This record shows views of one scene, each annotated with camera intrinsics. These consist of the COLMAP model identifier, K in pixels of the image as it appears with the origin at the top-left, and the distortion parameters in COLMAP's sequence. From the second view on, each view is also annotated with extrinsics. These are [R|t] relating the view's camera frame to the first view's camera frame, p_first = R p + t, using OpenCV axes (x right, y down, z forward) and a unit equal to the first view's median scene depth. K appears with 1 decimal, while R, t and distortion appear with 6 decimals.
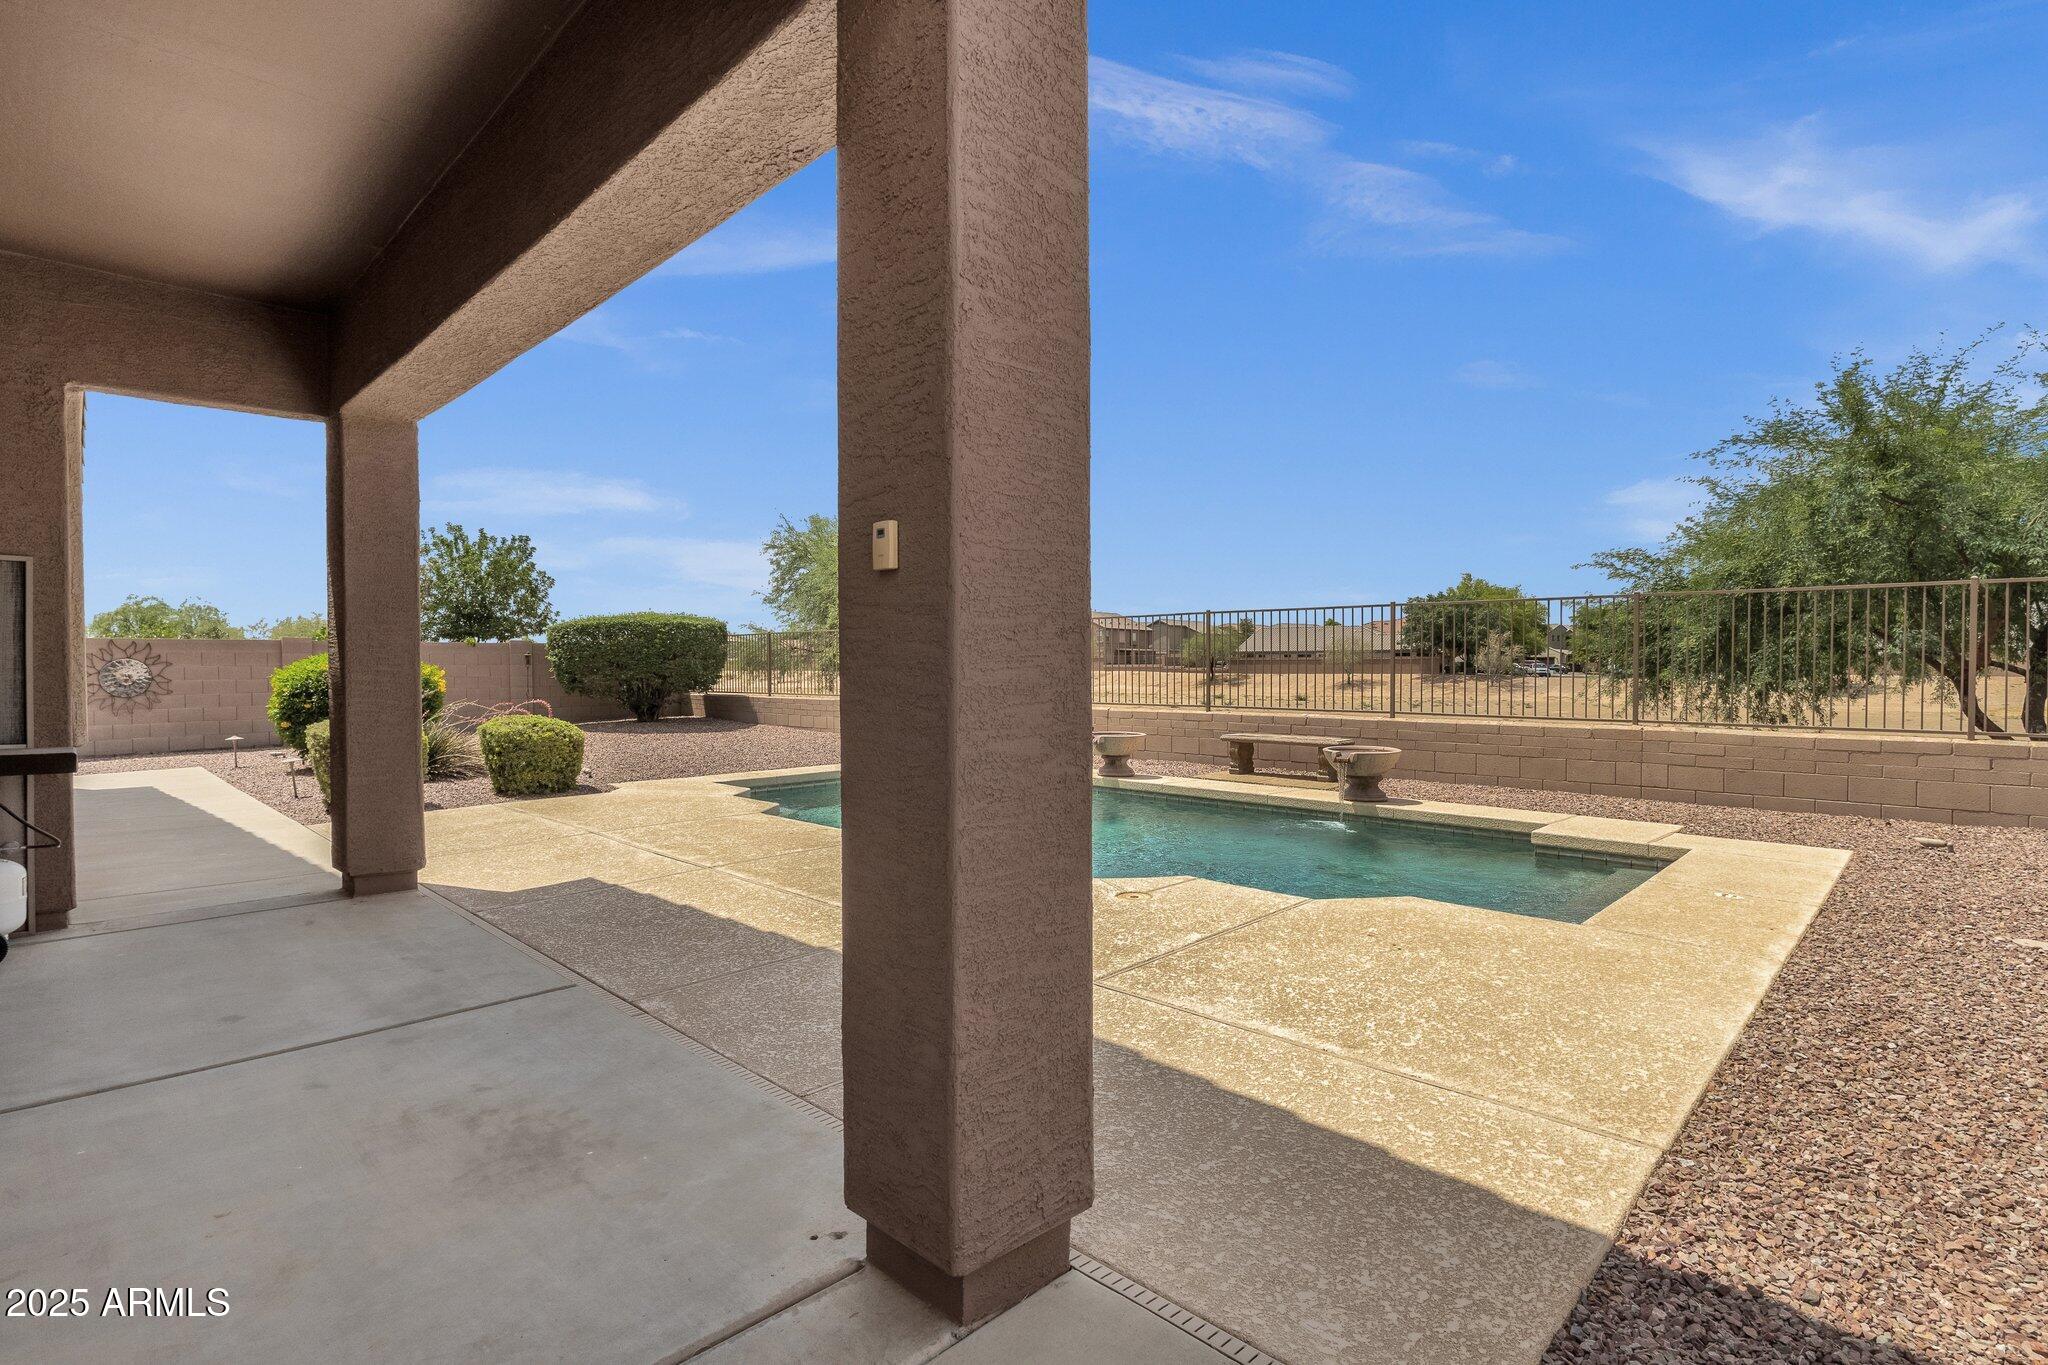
lens RADIAL K [[991.7, 0, 1045.4], [0, 991.7, 731.2], [0, 0, 1]] dist [-0.000483, -0.000074]
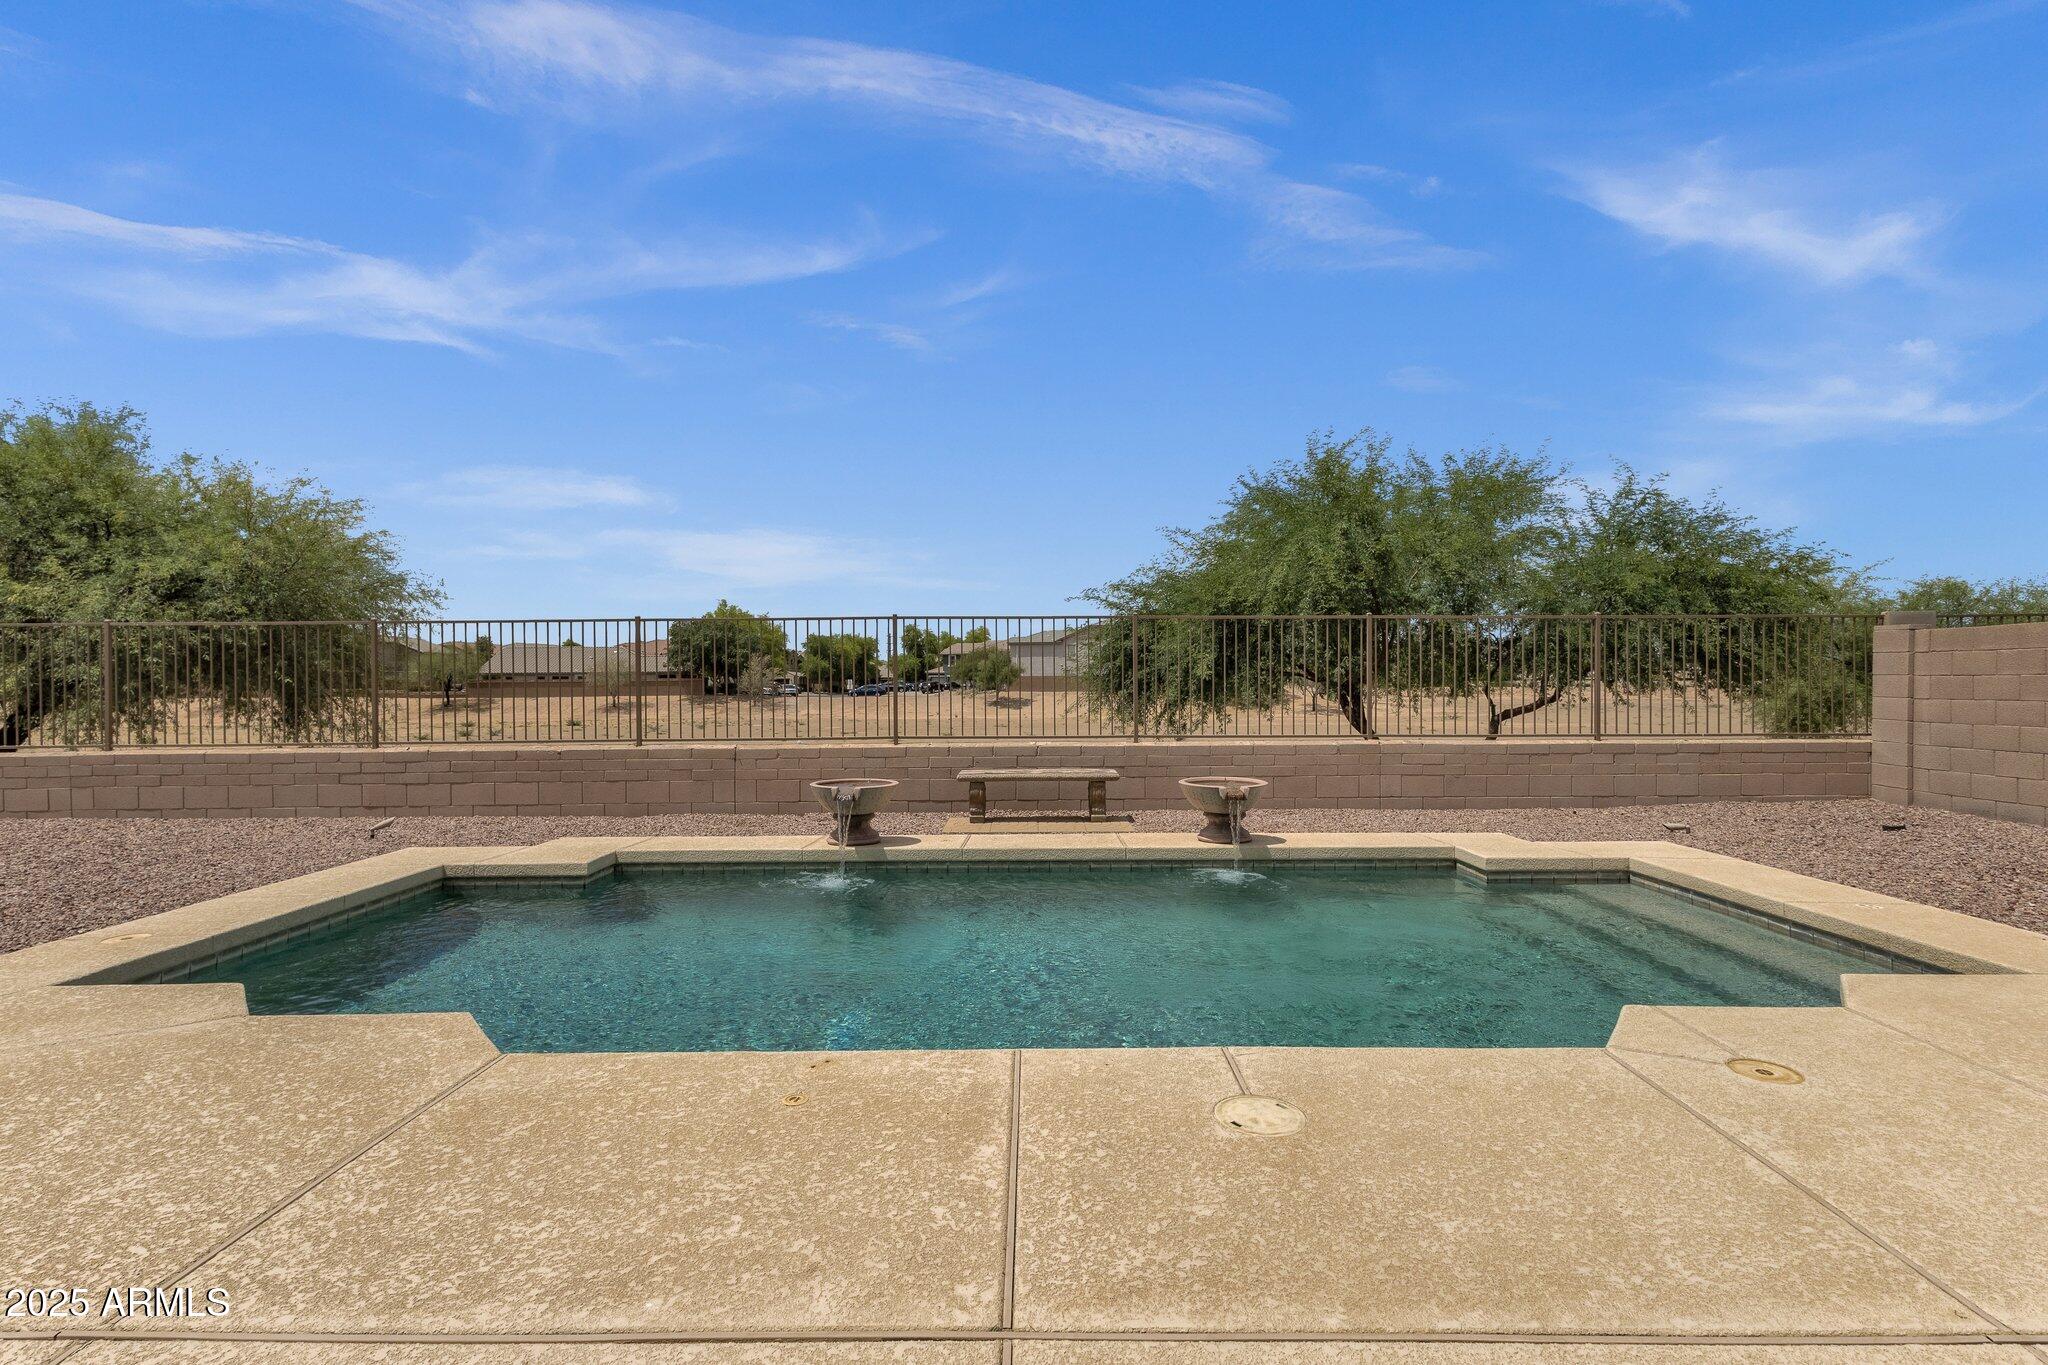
lens RADIAL K [[937.6, 0, 1033.3], [0, 937.6, 678.7], [0, 0, 1]] dist [0.008983, 0.000420]
pose [[0.716002, 0.000018, 0.698098, -0.314272], [0.052300, 0.997188, -0.053667, -0.030297], [-0.696136, 0.074936, 0.713988, 0.442079]]
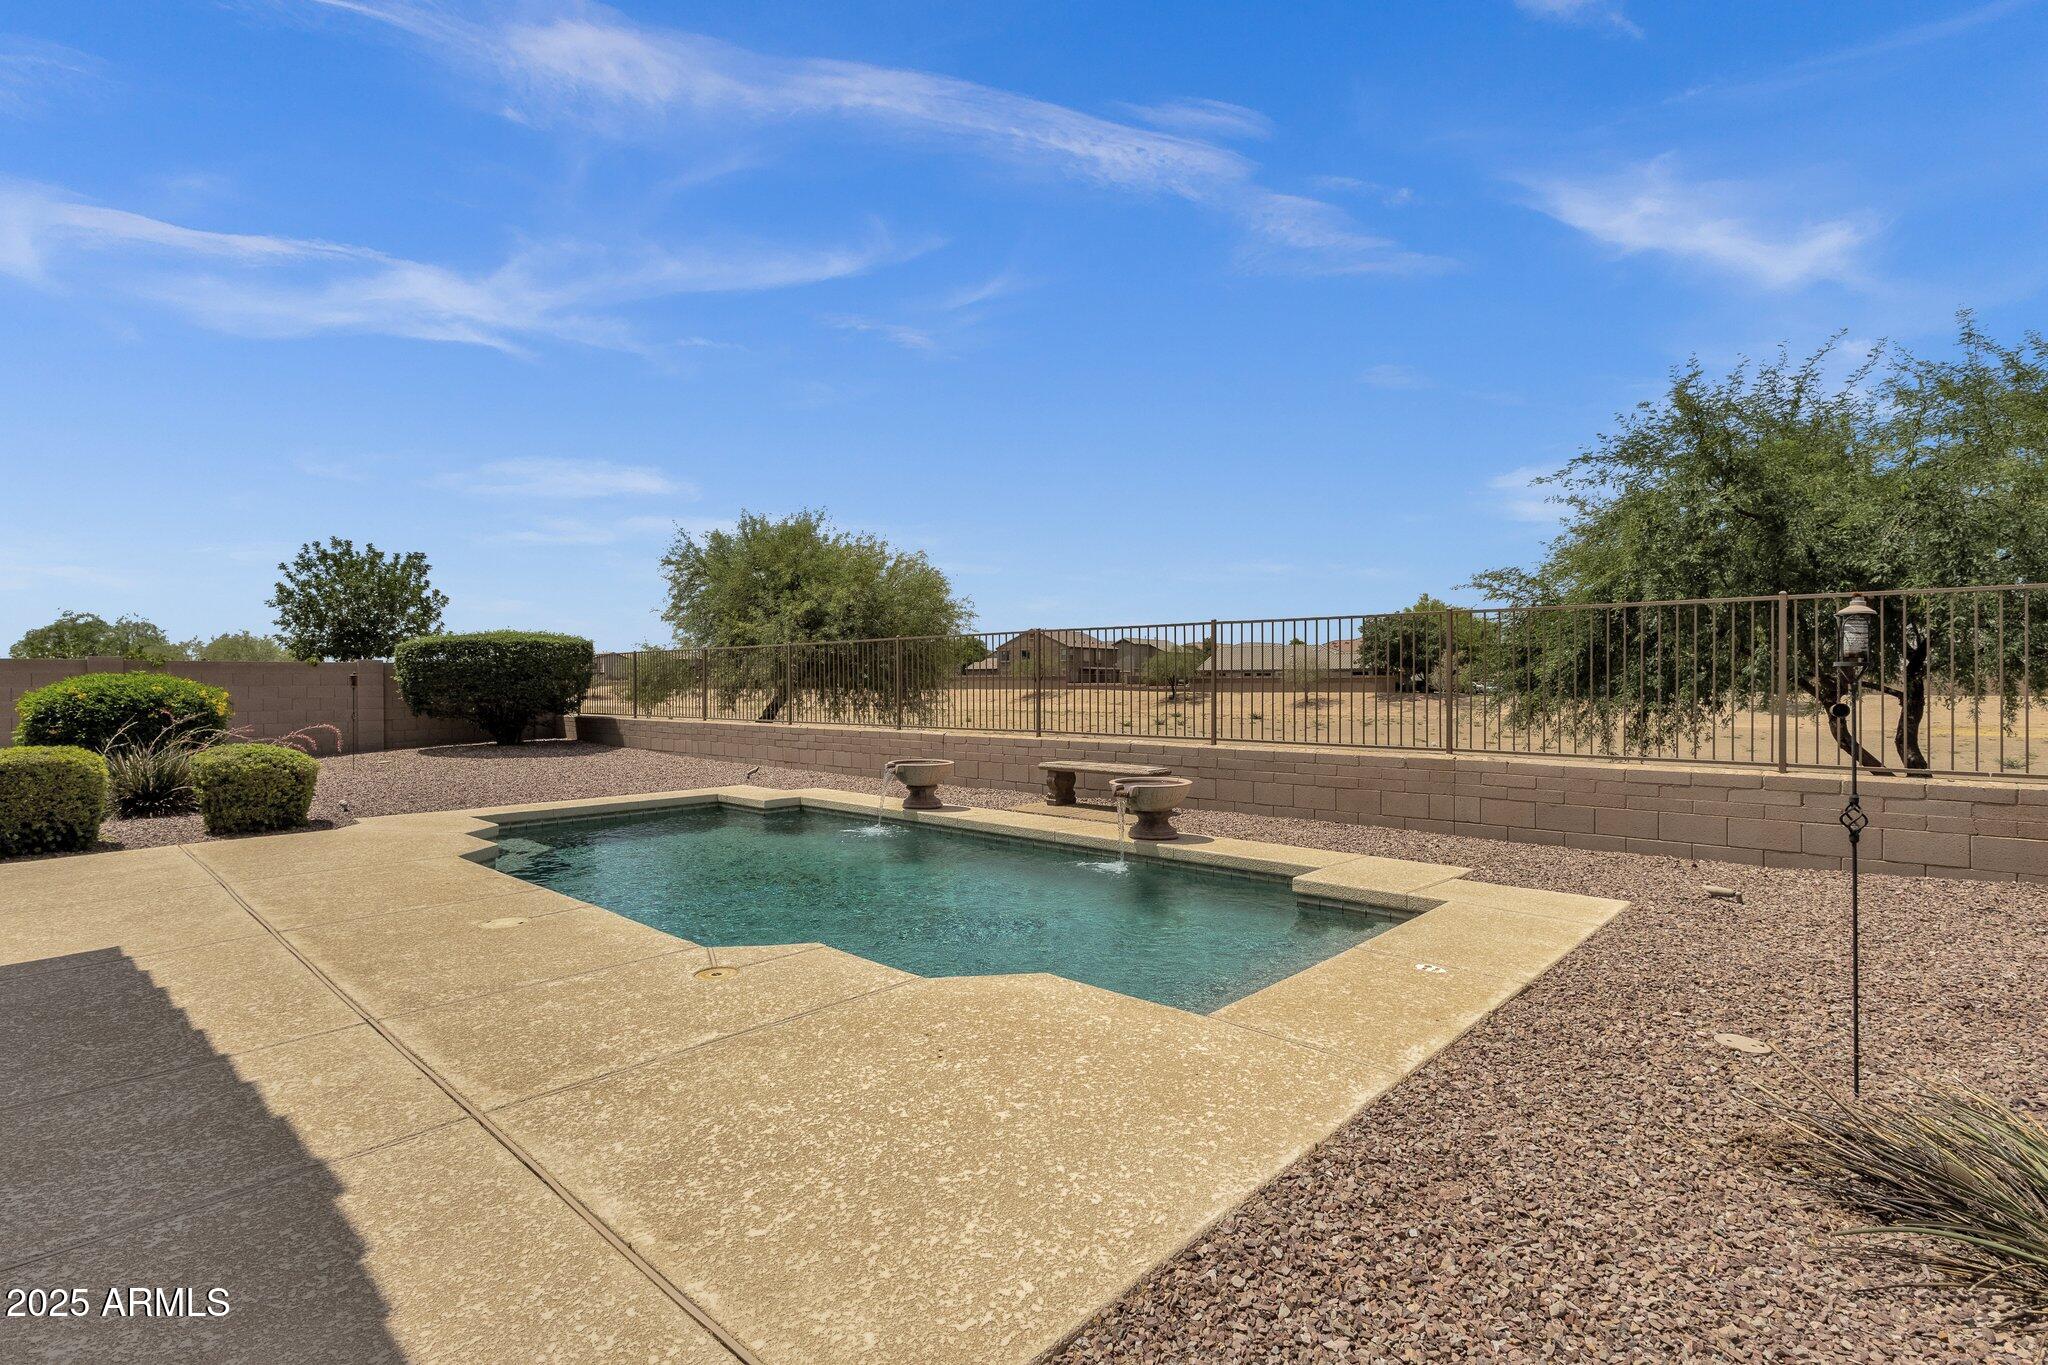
lens RADIAL K [[991.7, 0, 1042.5], [0, 991.7, 688.1], [0, 0, 1]] dist [-0.000483, -0.000074]
pose [[0.999659, -0.000157, 0.026114, 0.165301], [0.001779, 0.998070, -0.062079, -0.008628], [-0.026054, 0.062104, 0.997730, 0.078837]]
